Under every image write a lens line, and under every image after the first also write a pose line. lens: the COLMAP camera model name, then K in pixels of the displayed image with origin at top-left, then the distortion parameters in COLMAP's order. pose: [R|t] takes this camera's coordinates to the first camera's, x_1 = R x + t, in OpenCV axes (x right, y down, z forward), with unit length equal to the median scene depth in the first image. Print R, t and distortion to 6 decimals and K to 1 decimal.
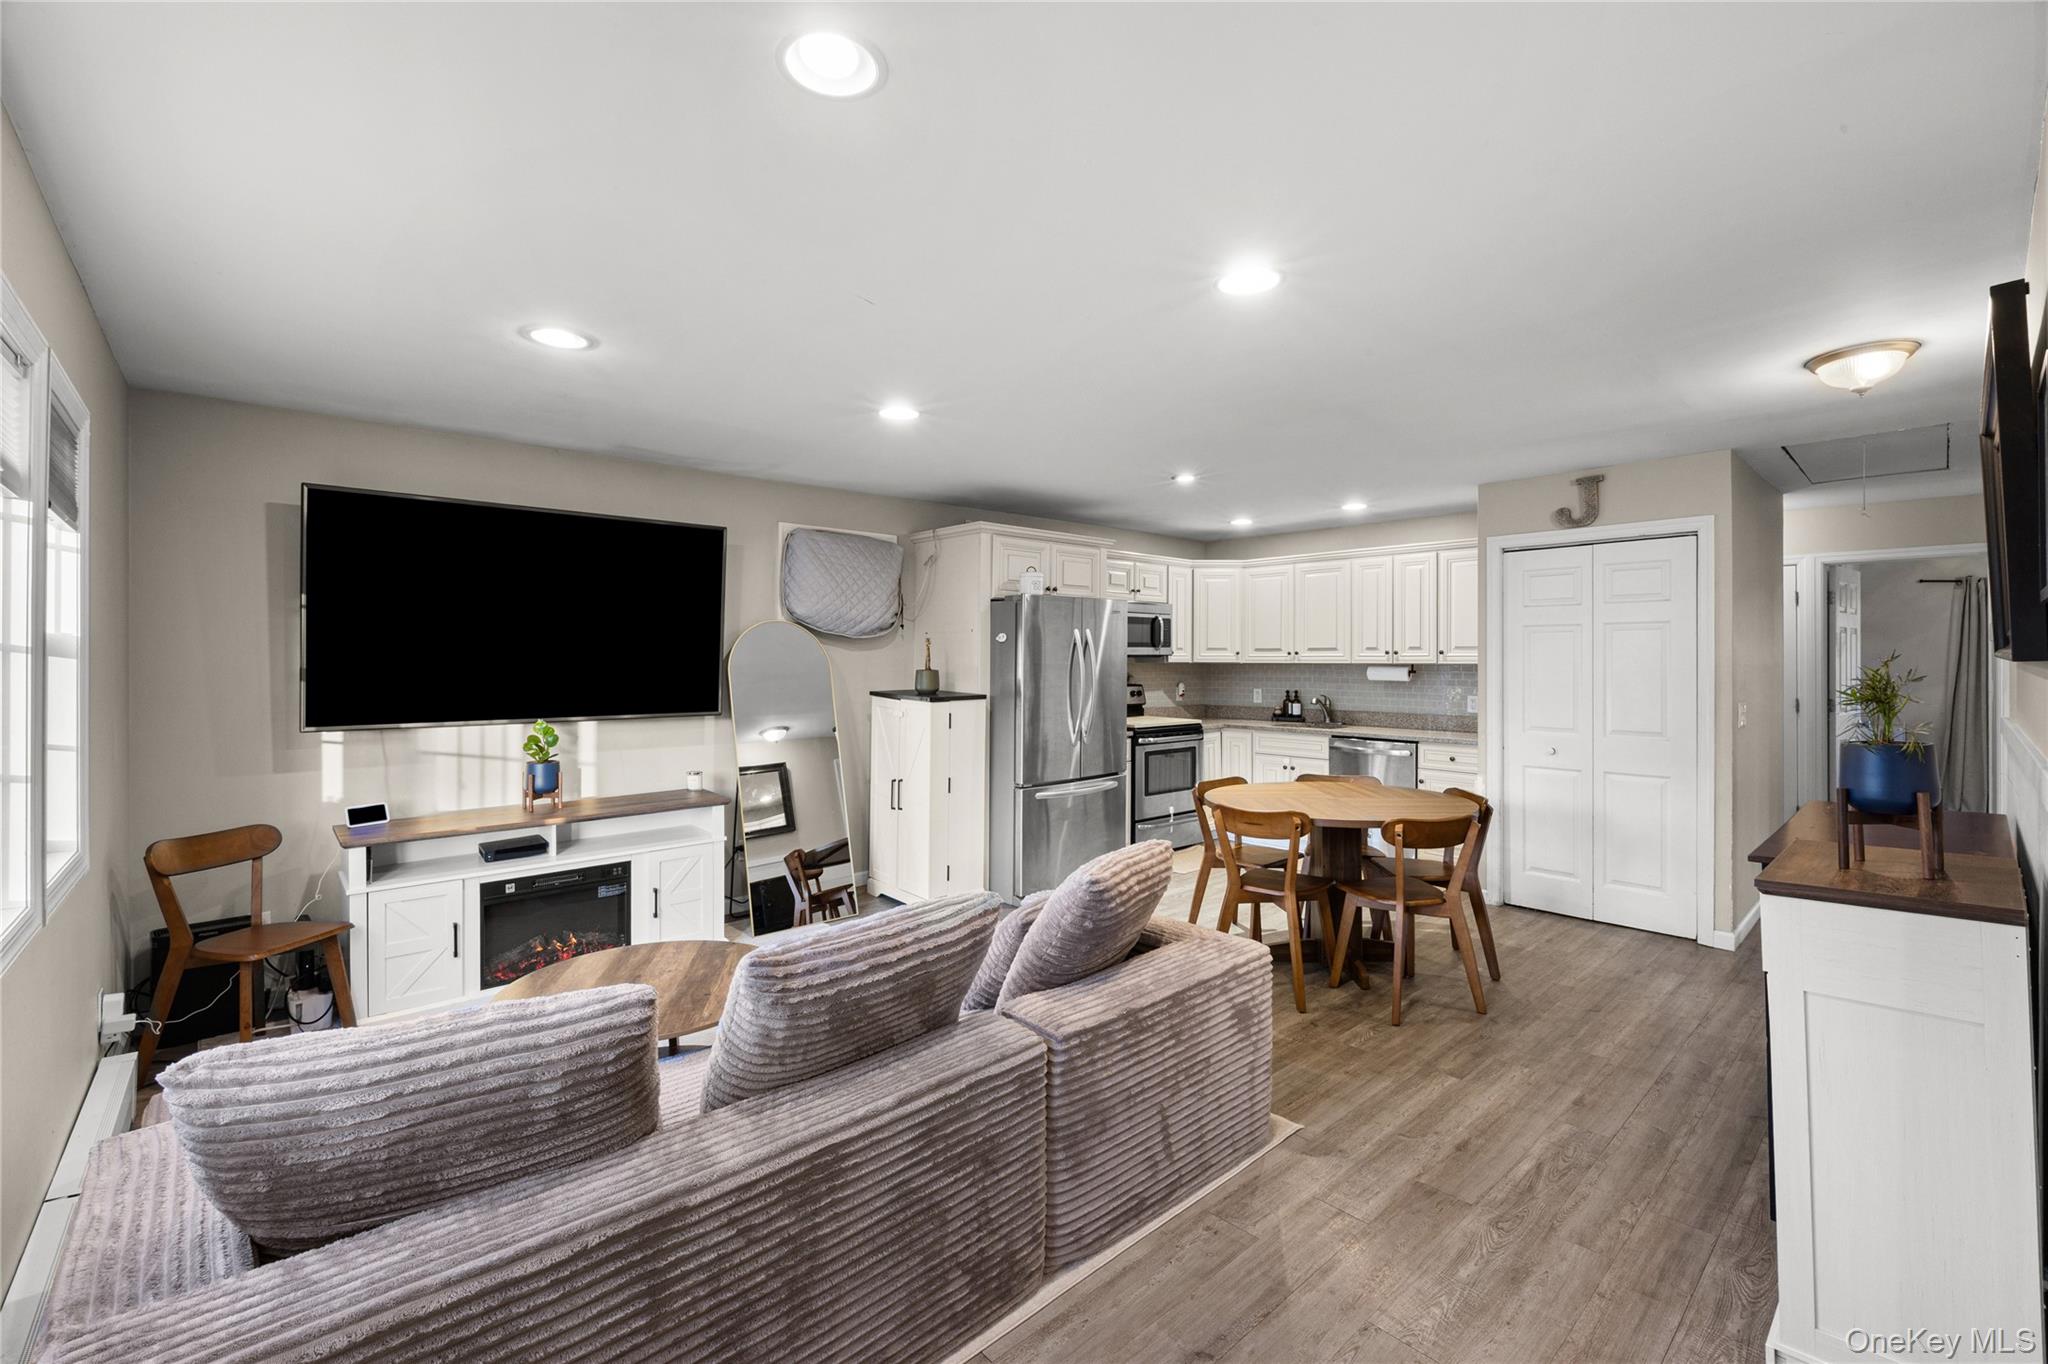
lens RADIAL K [[860.0, 0, 1028.7], [0, 860.0, 664.2], [0, 0, 1]] dist [-0.017508, 0.001185]
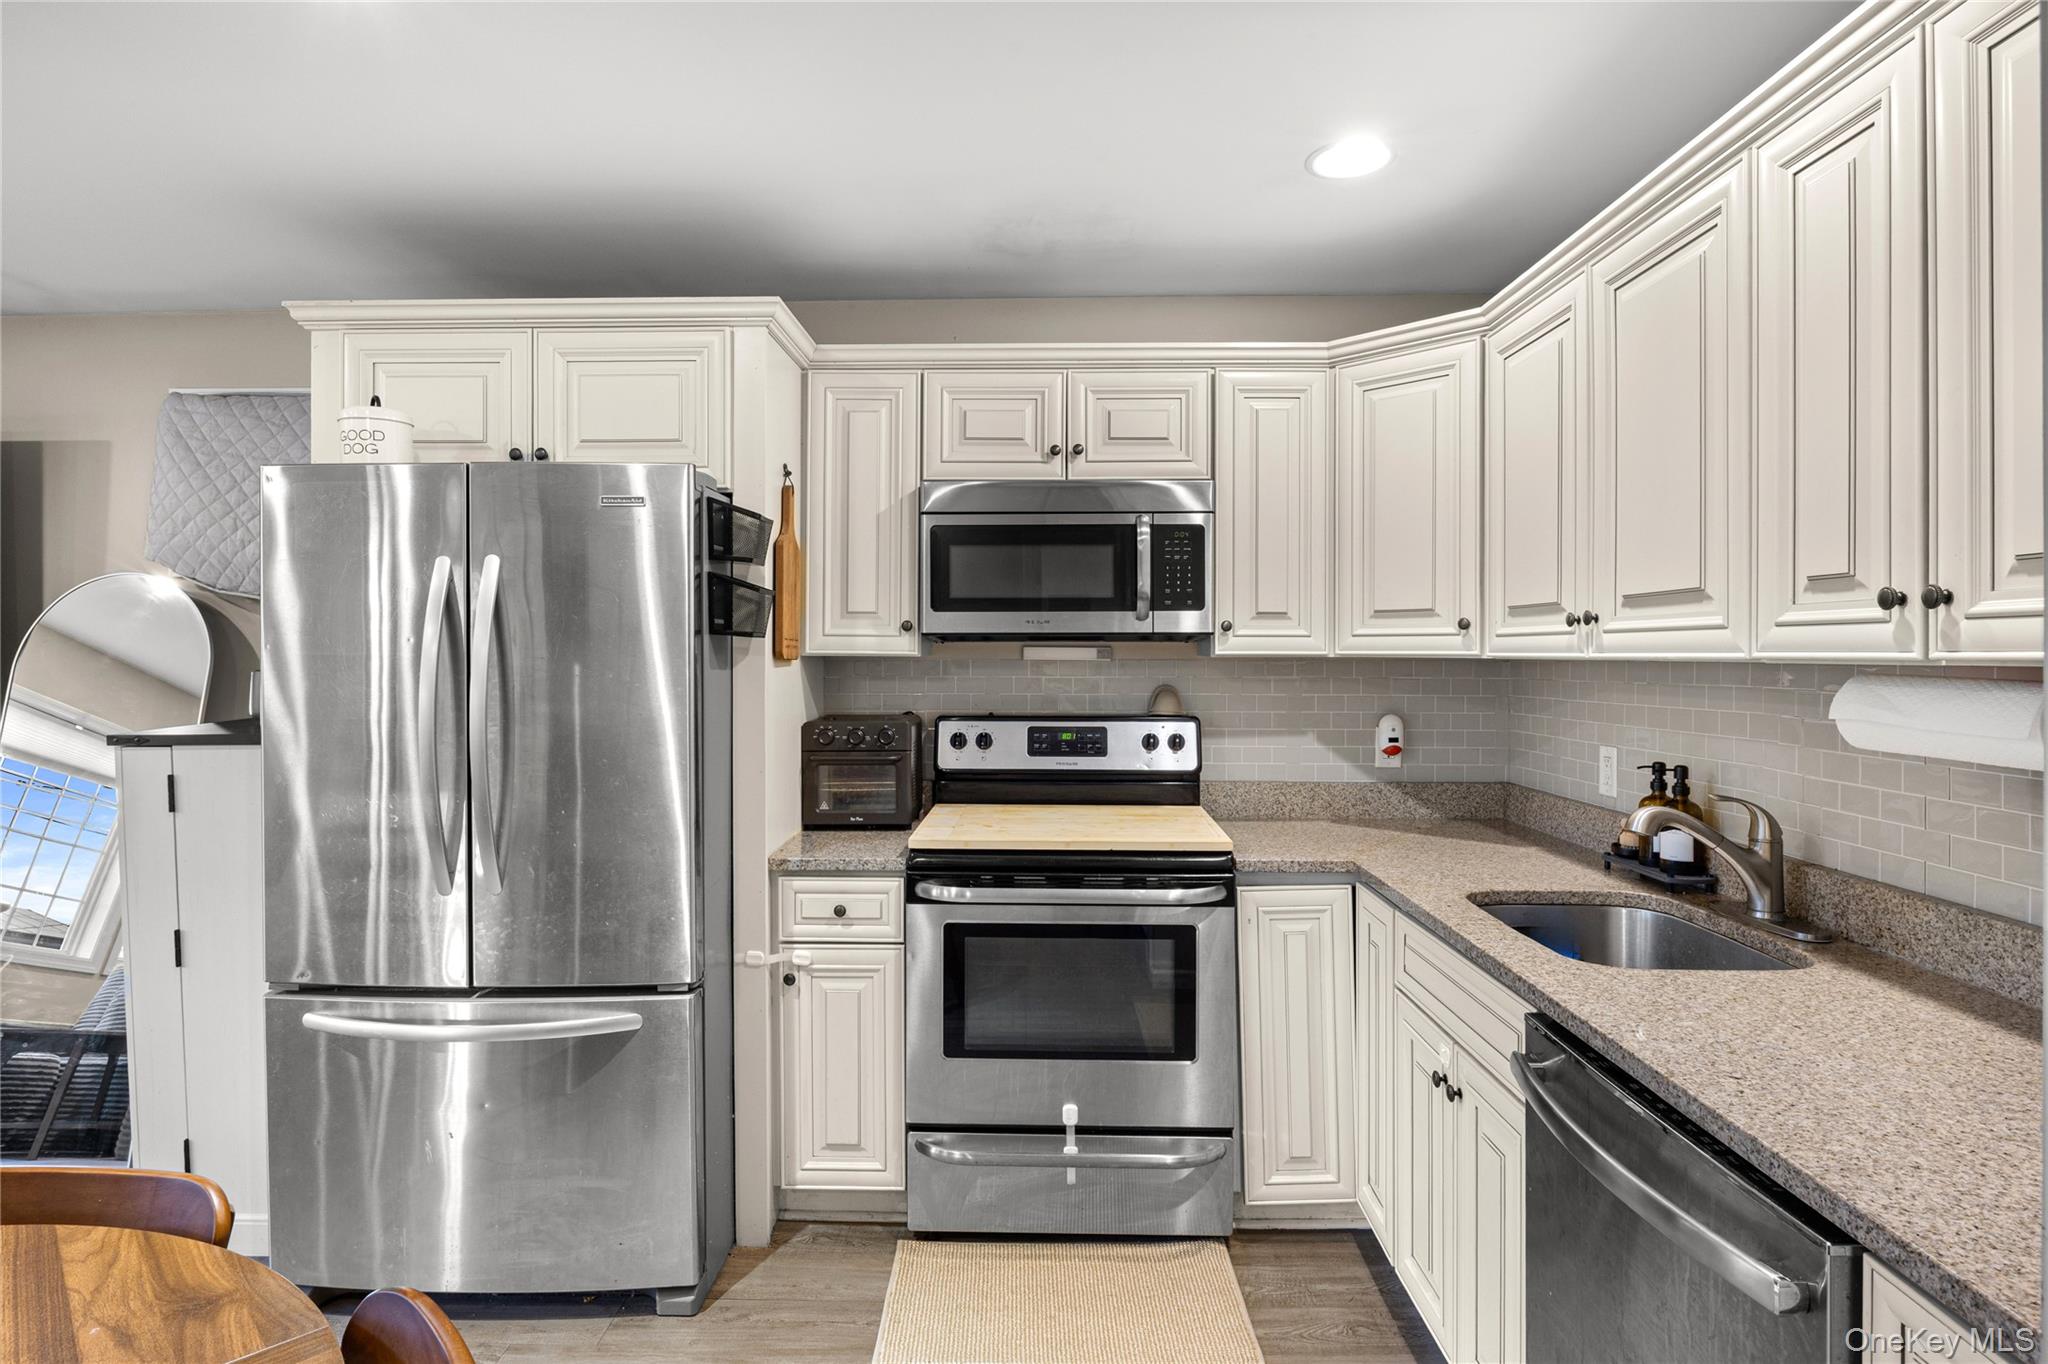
lens RADIAL K [[1046.3, 0, 1023.0], [0, 1046.3, 654.6], [0, 0, 1]] dist [-0.017620, 0.005388]
pose [[0.726563, 0.001569, -0.687098, 0.525663], [-0.004781, 0.999985, -0.002772, -0.001122], [0.687083, 0.005299, 0.726560, 0.880196]]
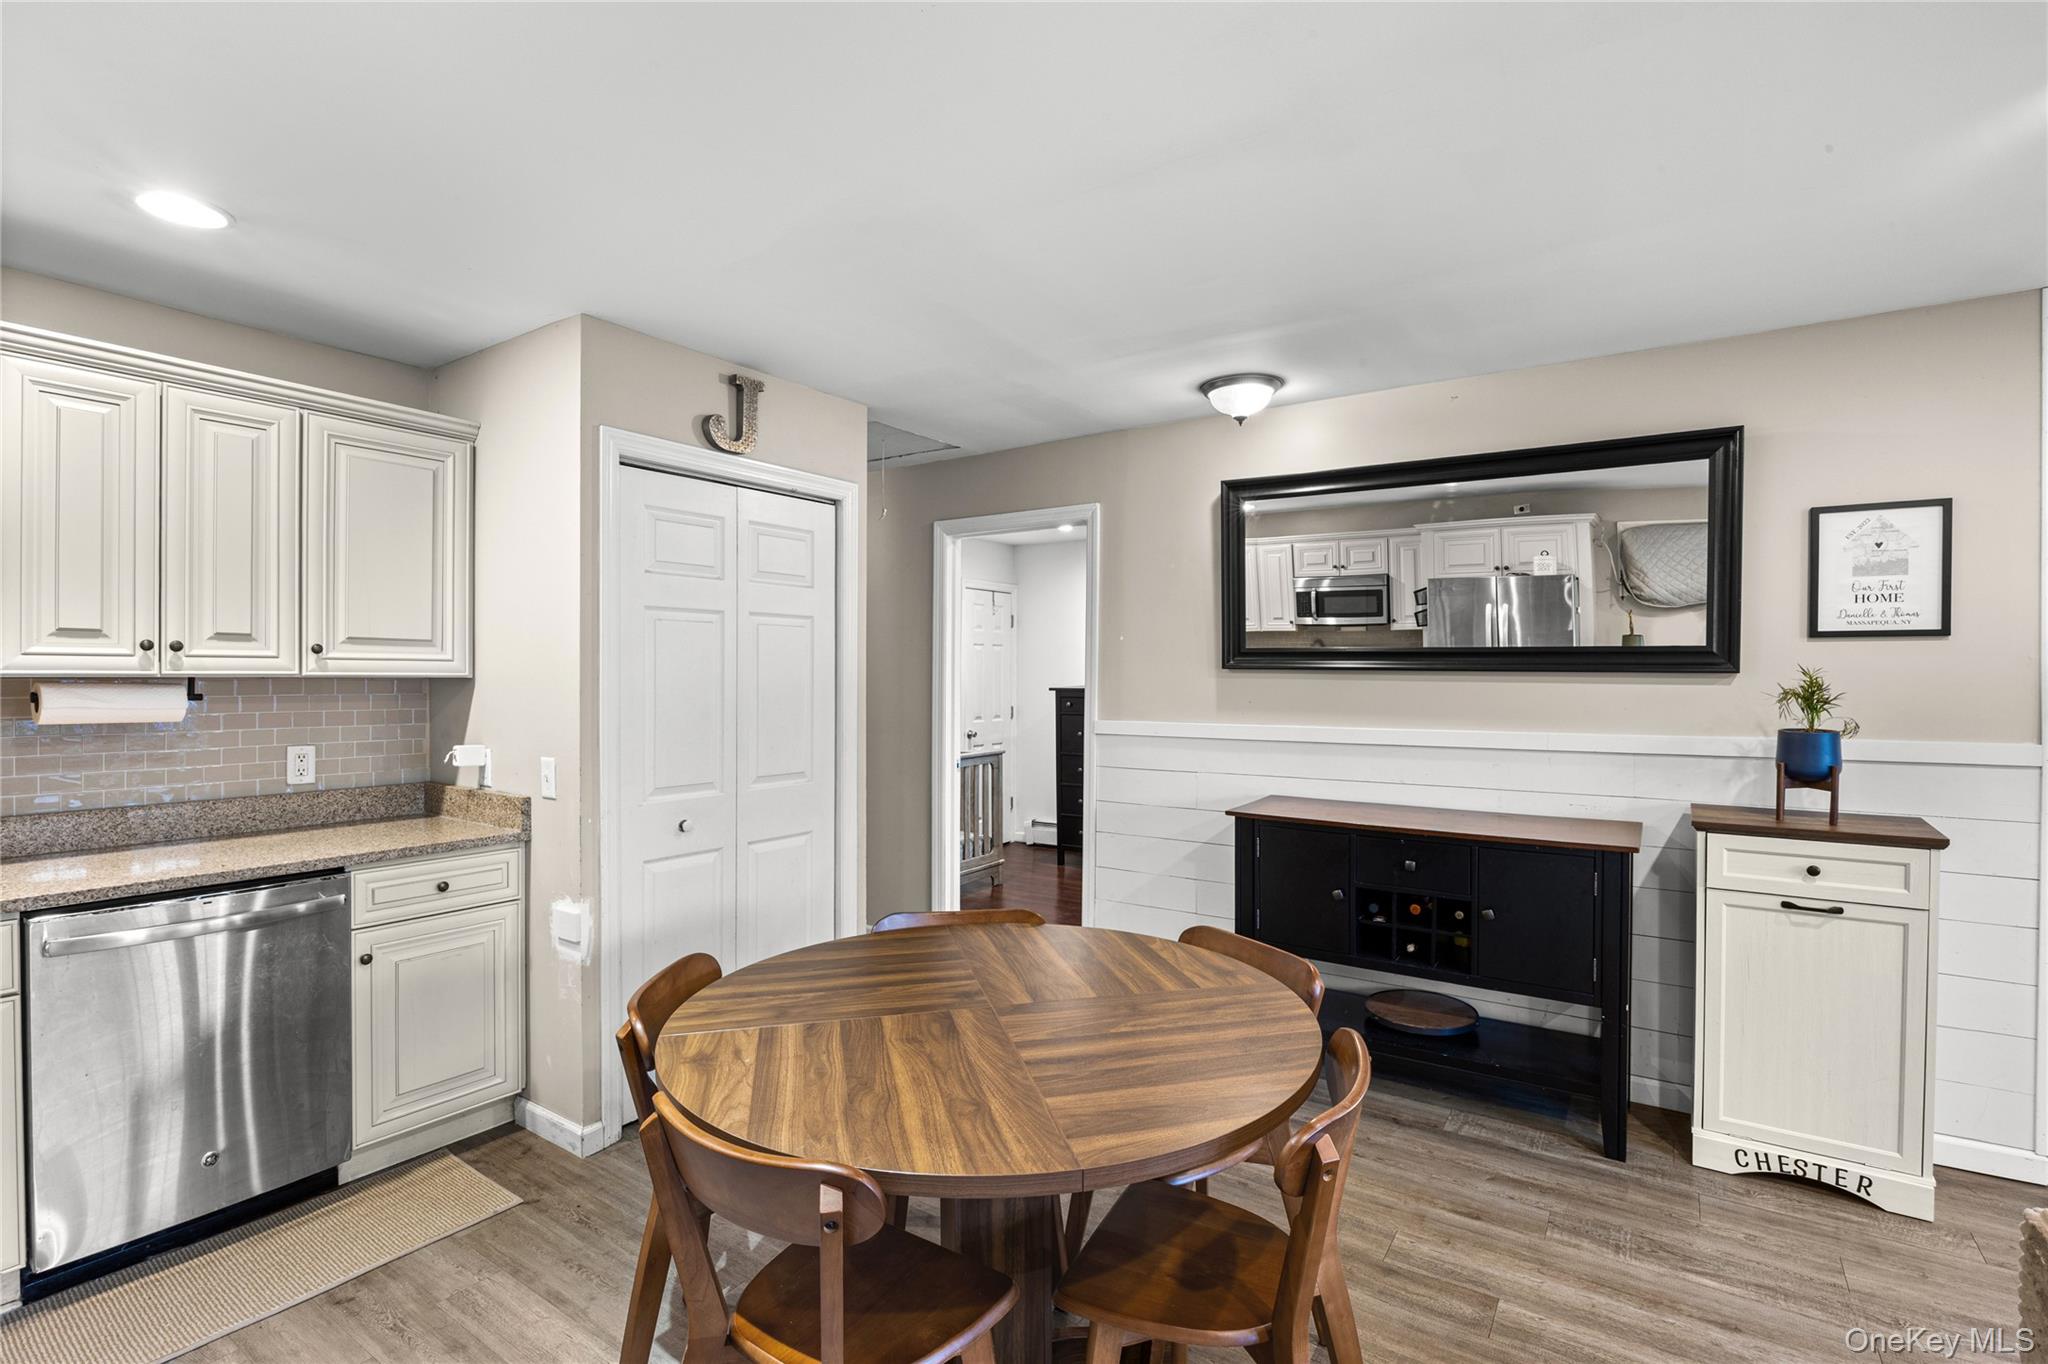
lens RADIAL K [[963.7, 0, 1030.0], [0, 963.7, 678.0], [0, 0, 1]] dist [-0.017430, 0.002414]
pose [[-0.240722, -0.005761, 0.970577, -0.075281], [0.000997, 0.999980, 0.006183, -0.002381], [-0.970594, 0.002456, -0.240712, 0.887384]]
